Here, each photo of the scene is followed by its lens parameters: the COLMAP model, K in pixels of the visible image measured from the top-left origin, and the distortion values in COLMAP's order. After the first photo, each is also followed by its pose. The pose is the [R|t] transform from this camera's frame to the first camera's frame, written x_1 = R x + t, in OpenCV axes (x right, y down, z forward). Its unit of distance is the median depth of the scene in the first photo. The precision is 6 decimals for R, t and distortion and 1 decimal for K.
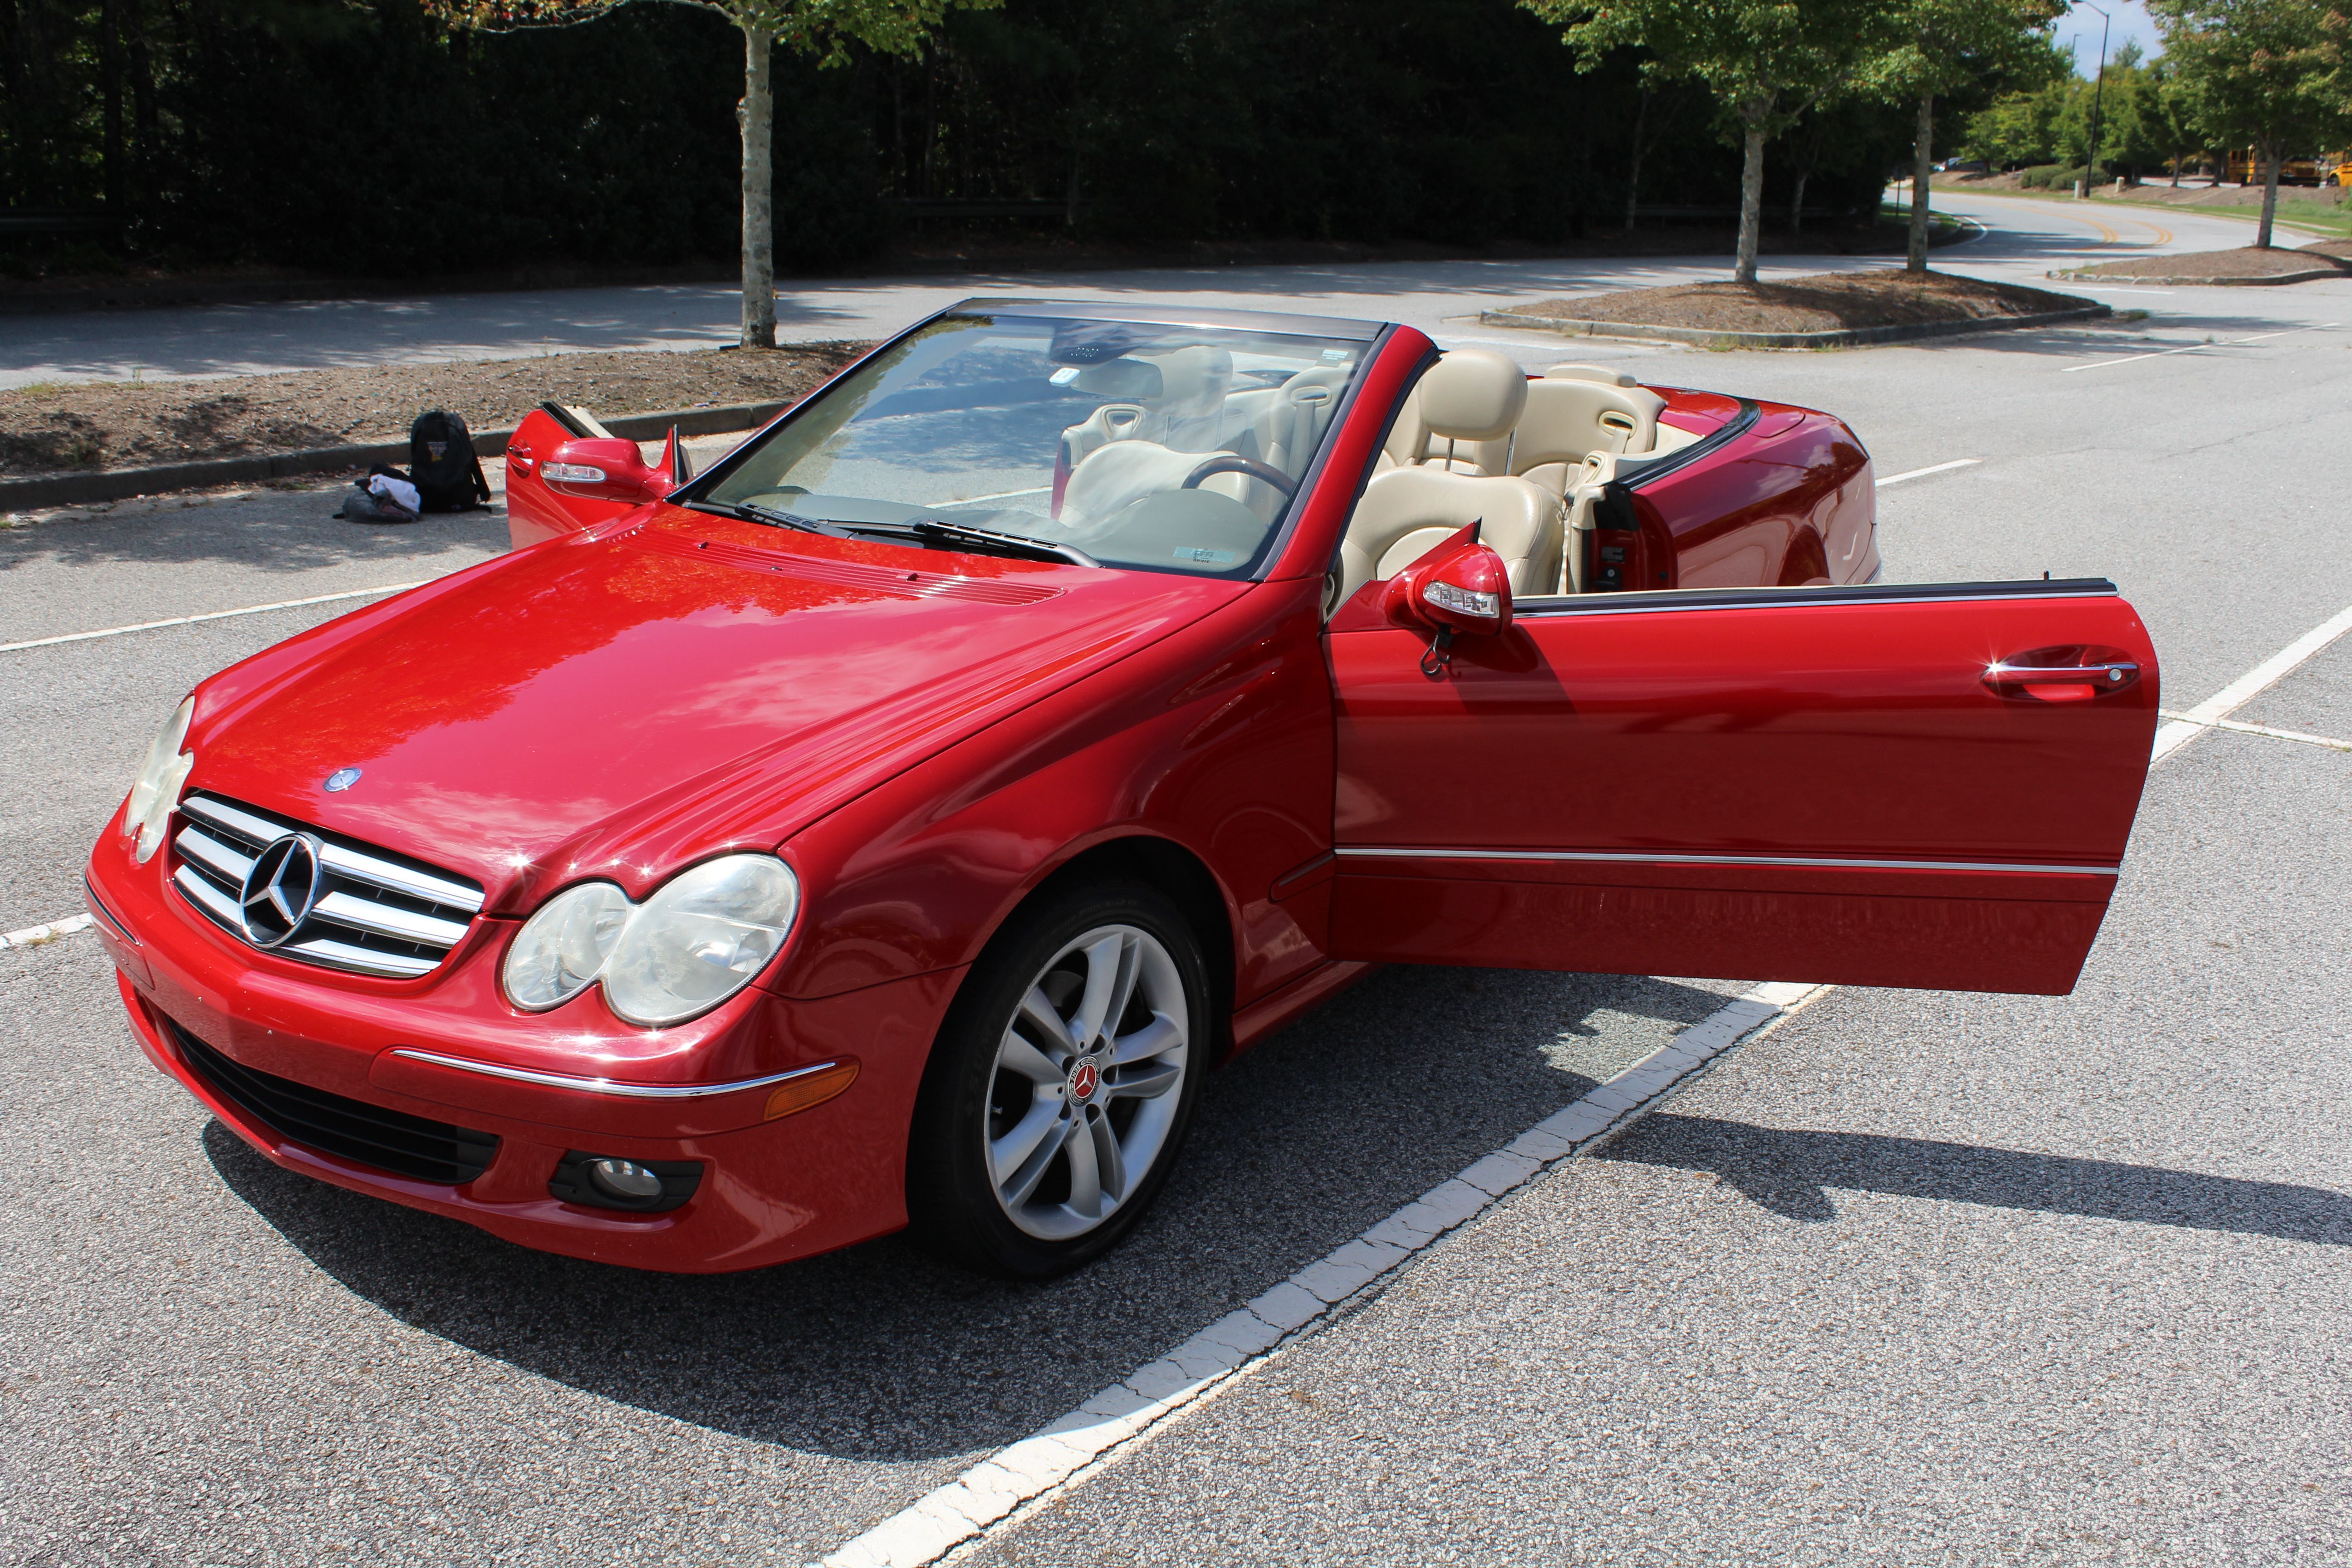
lens RADIAL K [[2215.1, 0, 1184.9], [0, 2215.1, 783.3], [0, 0, 1]] dist [-0.149095, 0.156305]
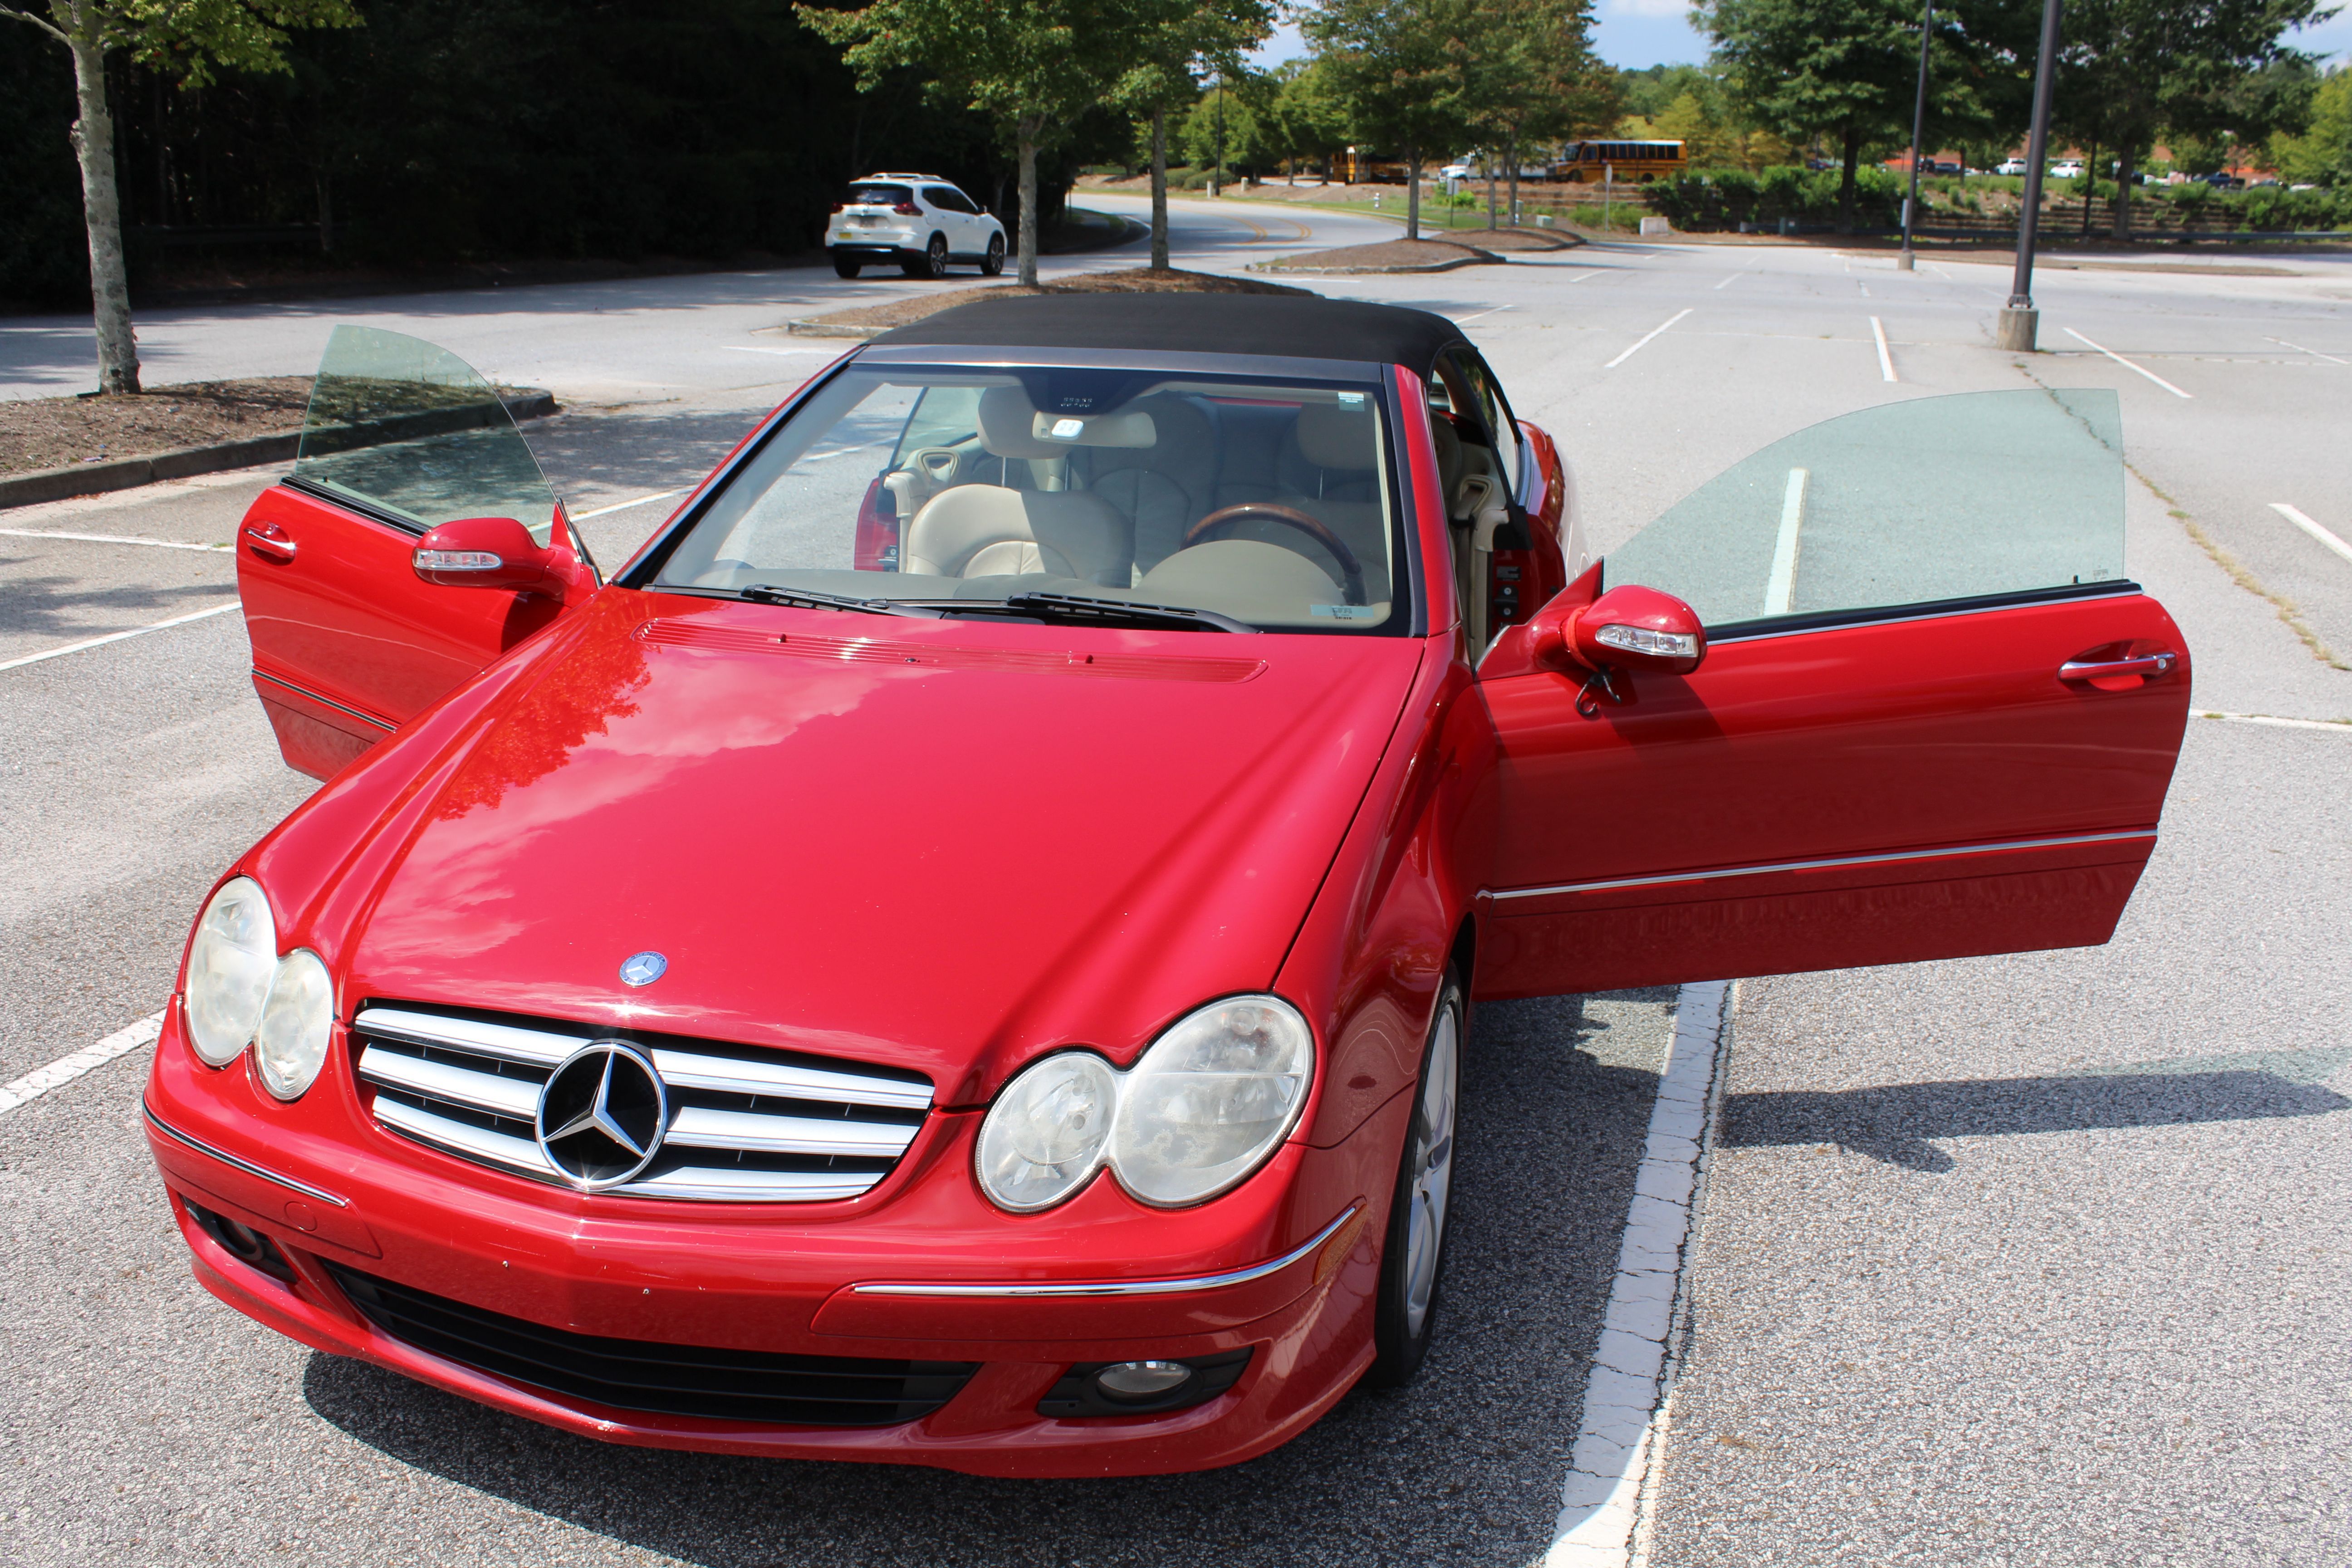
lens RADIAL K [[2078.0, 0, 1189.2], [0, 2078.0, 814.4], [0, 0, 1]] dist [-0.163929, 0.159252]
pose [[0.927351, -0.108703, 0.358057, -0.381295], [0.098688, 0.994046, 0.046187, -0.061465], [-0.360945, -0.007496, 0.932557, 0.165272]]
